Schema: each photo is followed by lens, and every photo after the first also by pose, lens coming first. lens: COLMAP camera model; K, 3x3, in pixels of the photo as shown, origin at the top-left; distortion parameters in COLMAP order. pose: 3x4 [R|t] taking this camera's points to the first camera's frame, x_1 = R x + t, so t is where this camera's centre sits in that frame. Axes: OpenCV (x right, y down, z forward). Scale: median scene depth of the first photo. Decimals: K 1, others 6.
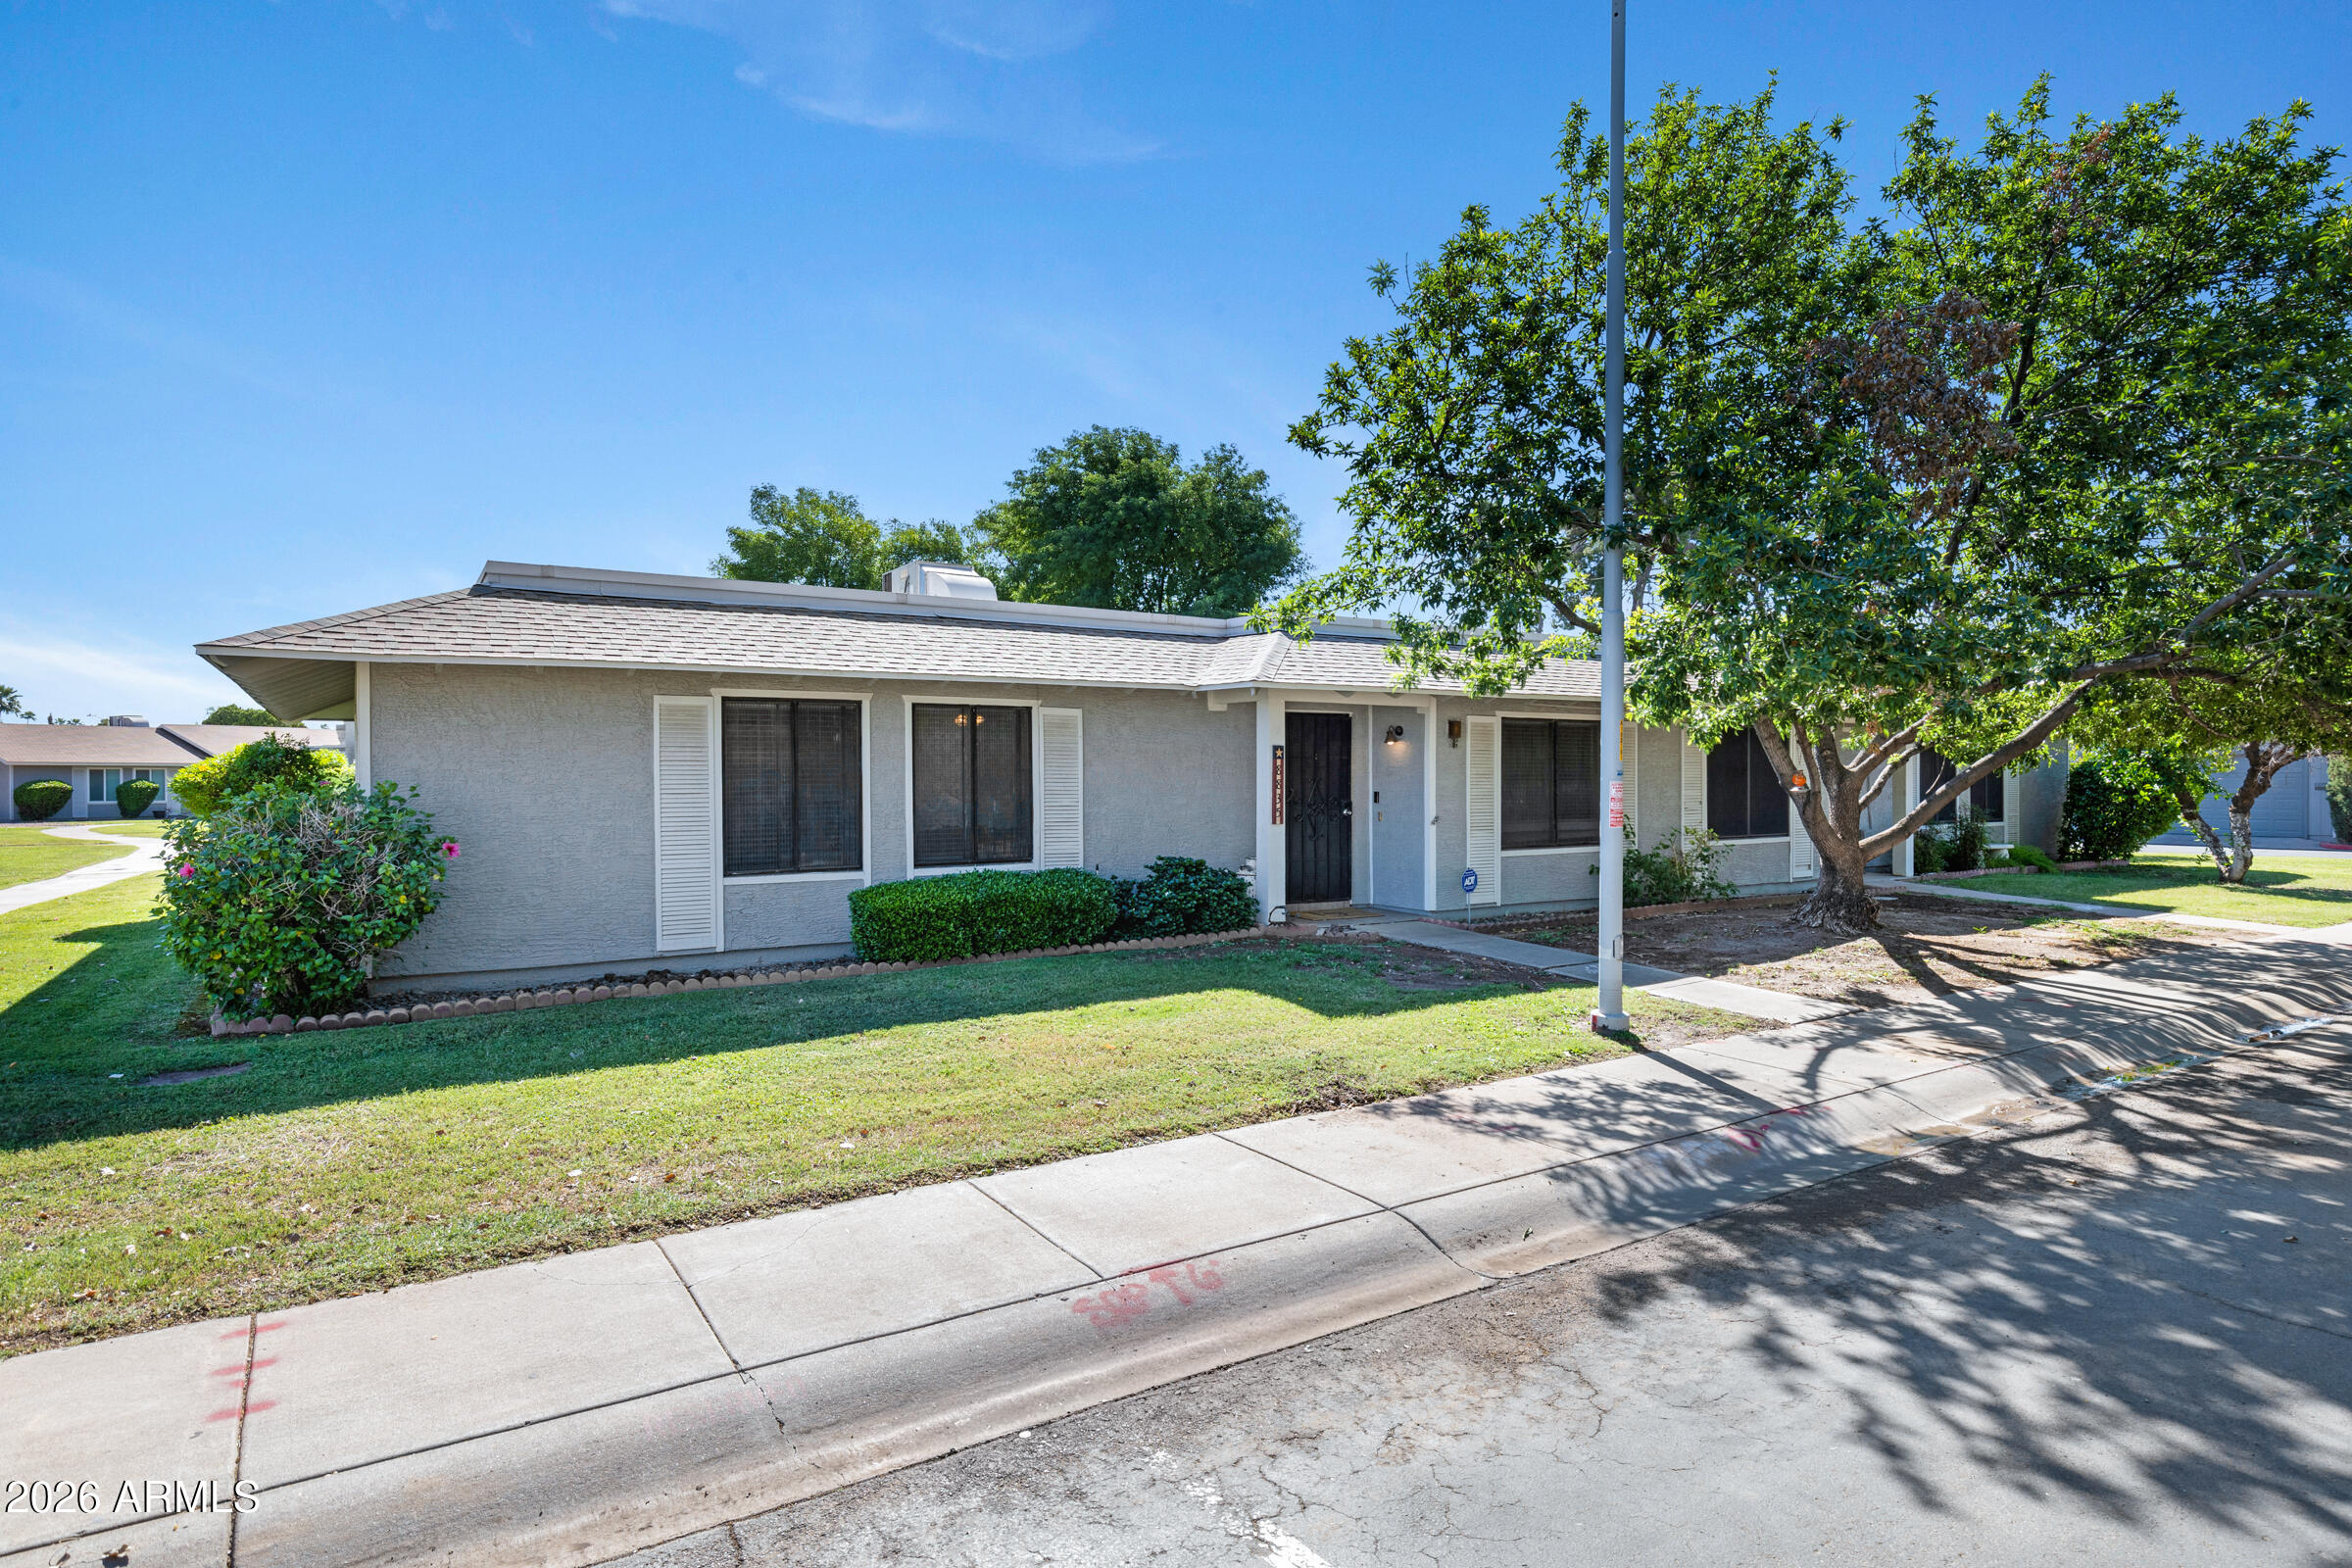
lens RADIAL K [[1260.9, 0, 1176.0], [0, 1260.9, 784.0], [0, 0, 1]] dist [0.002490, 0.000244]
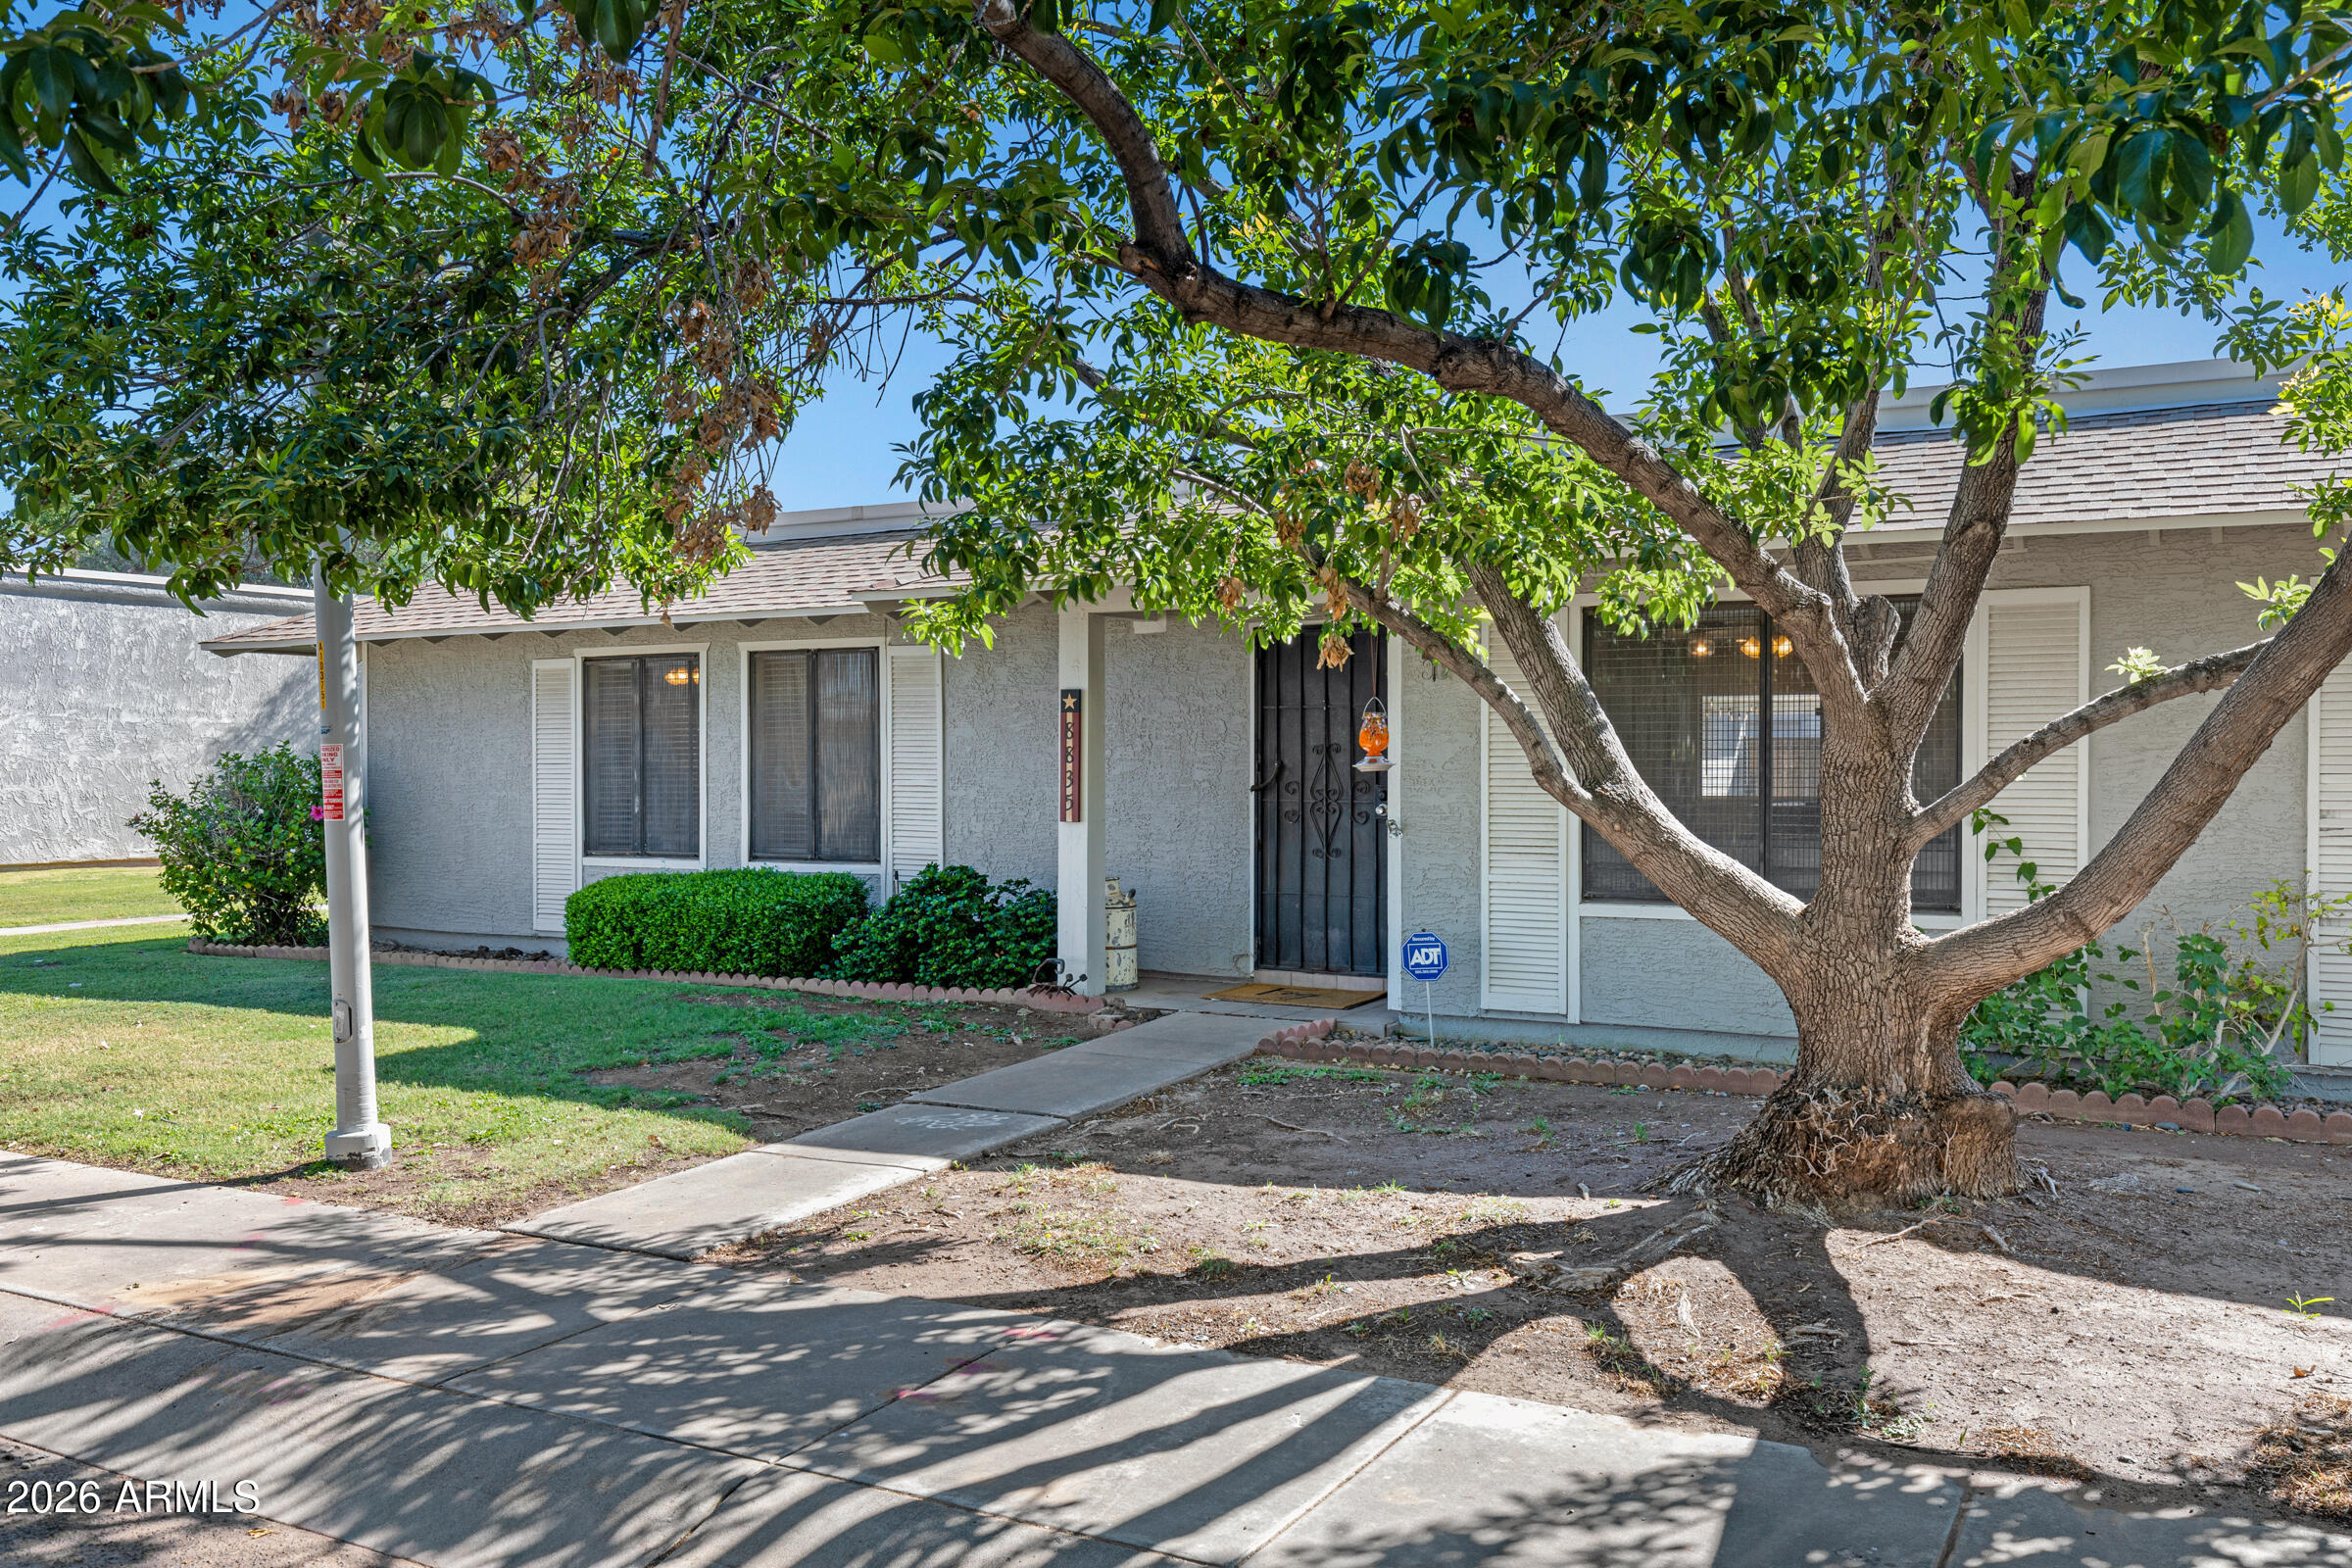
lens RADIAL K [[2103.9, 0, 1176.0], [0, 2103.9, 784.0], [0, 0, 1]] dist [-0.002393, -0.001373]
pose [[0.428192, 0.011931, -0.903609, 1.030152], [-0.003100, 0.999926, 0.011734, 0.002202], [0.903682, -0.002224, 0.428197, 0.643674]]
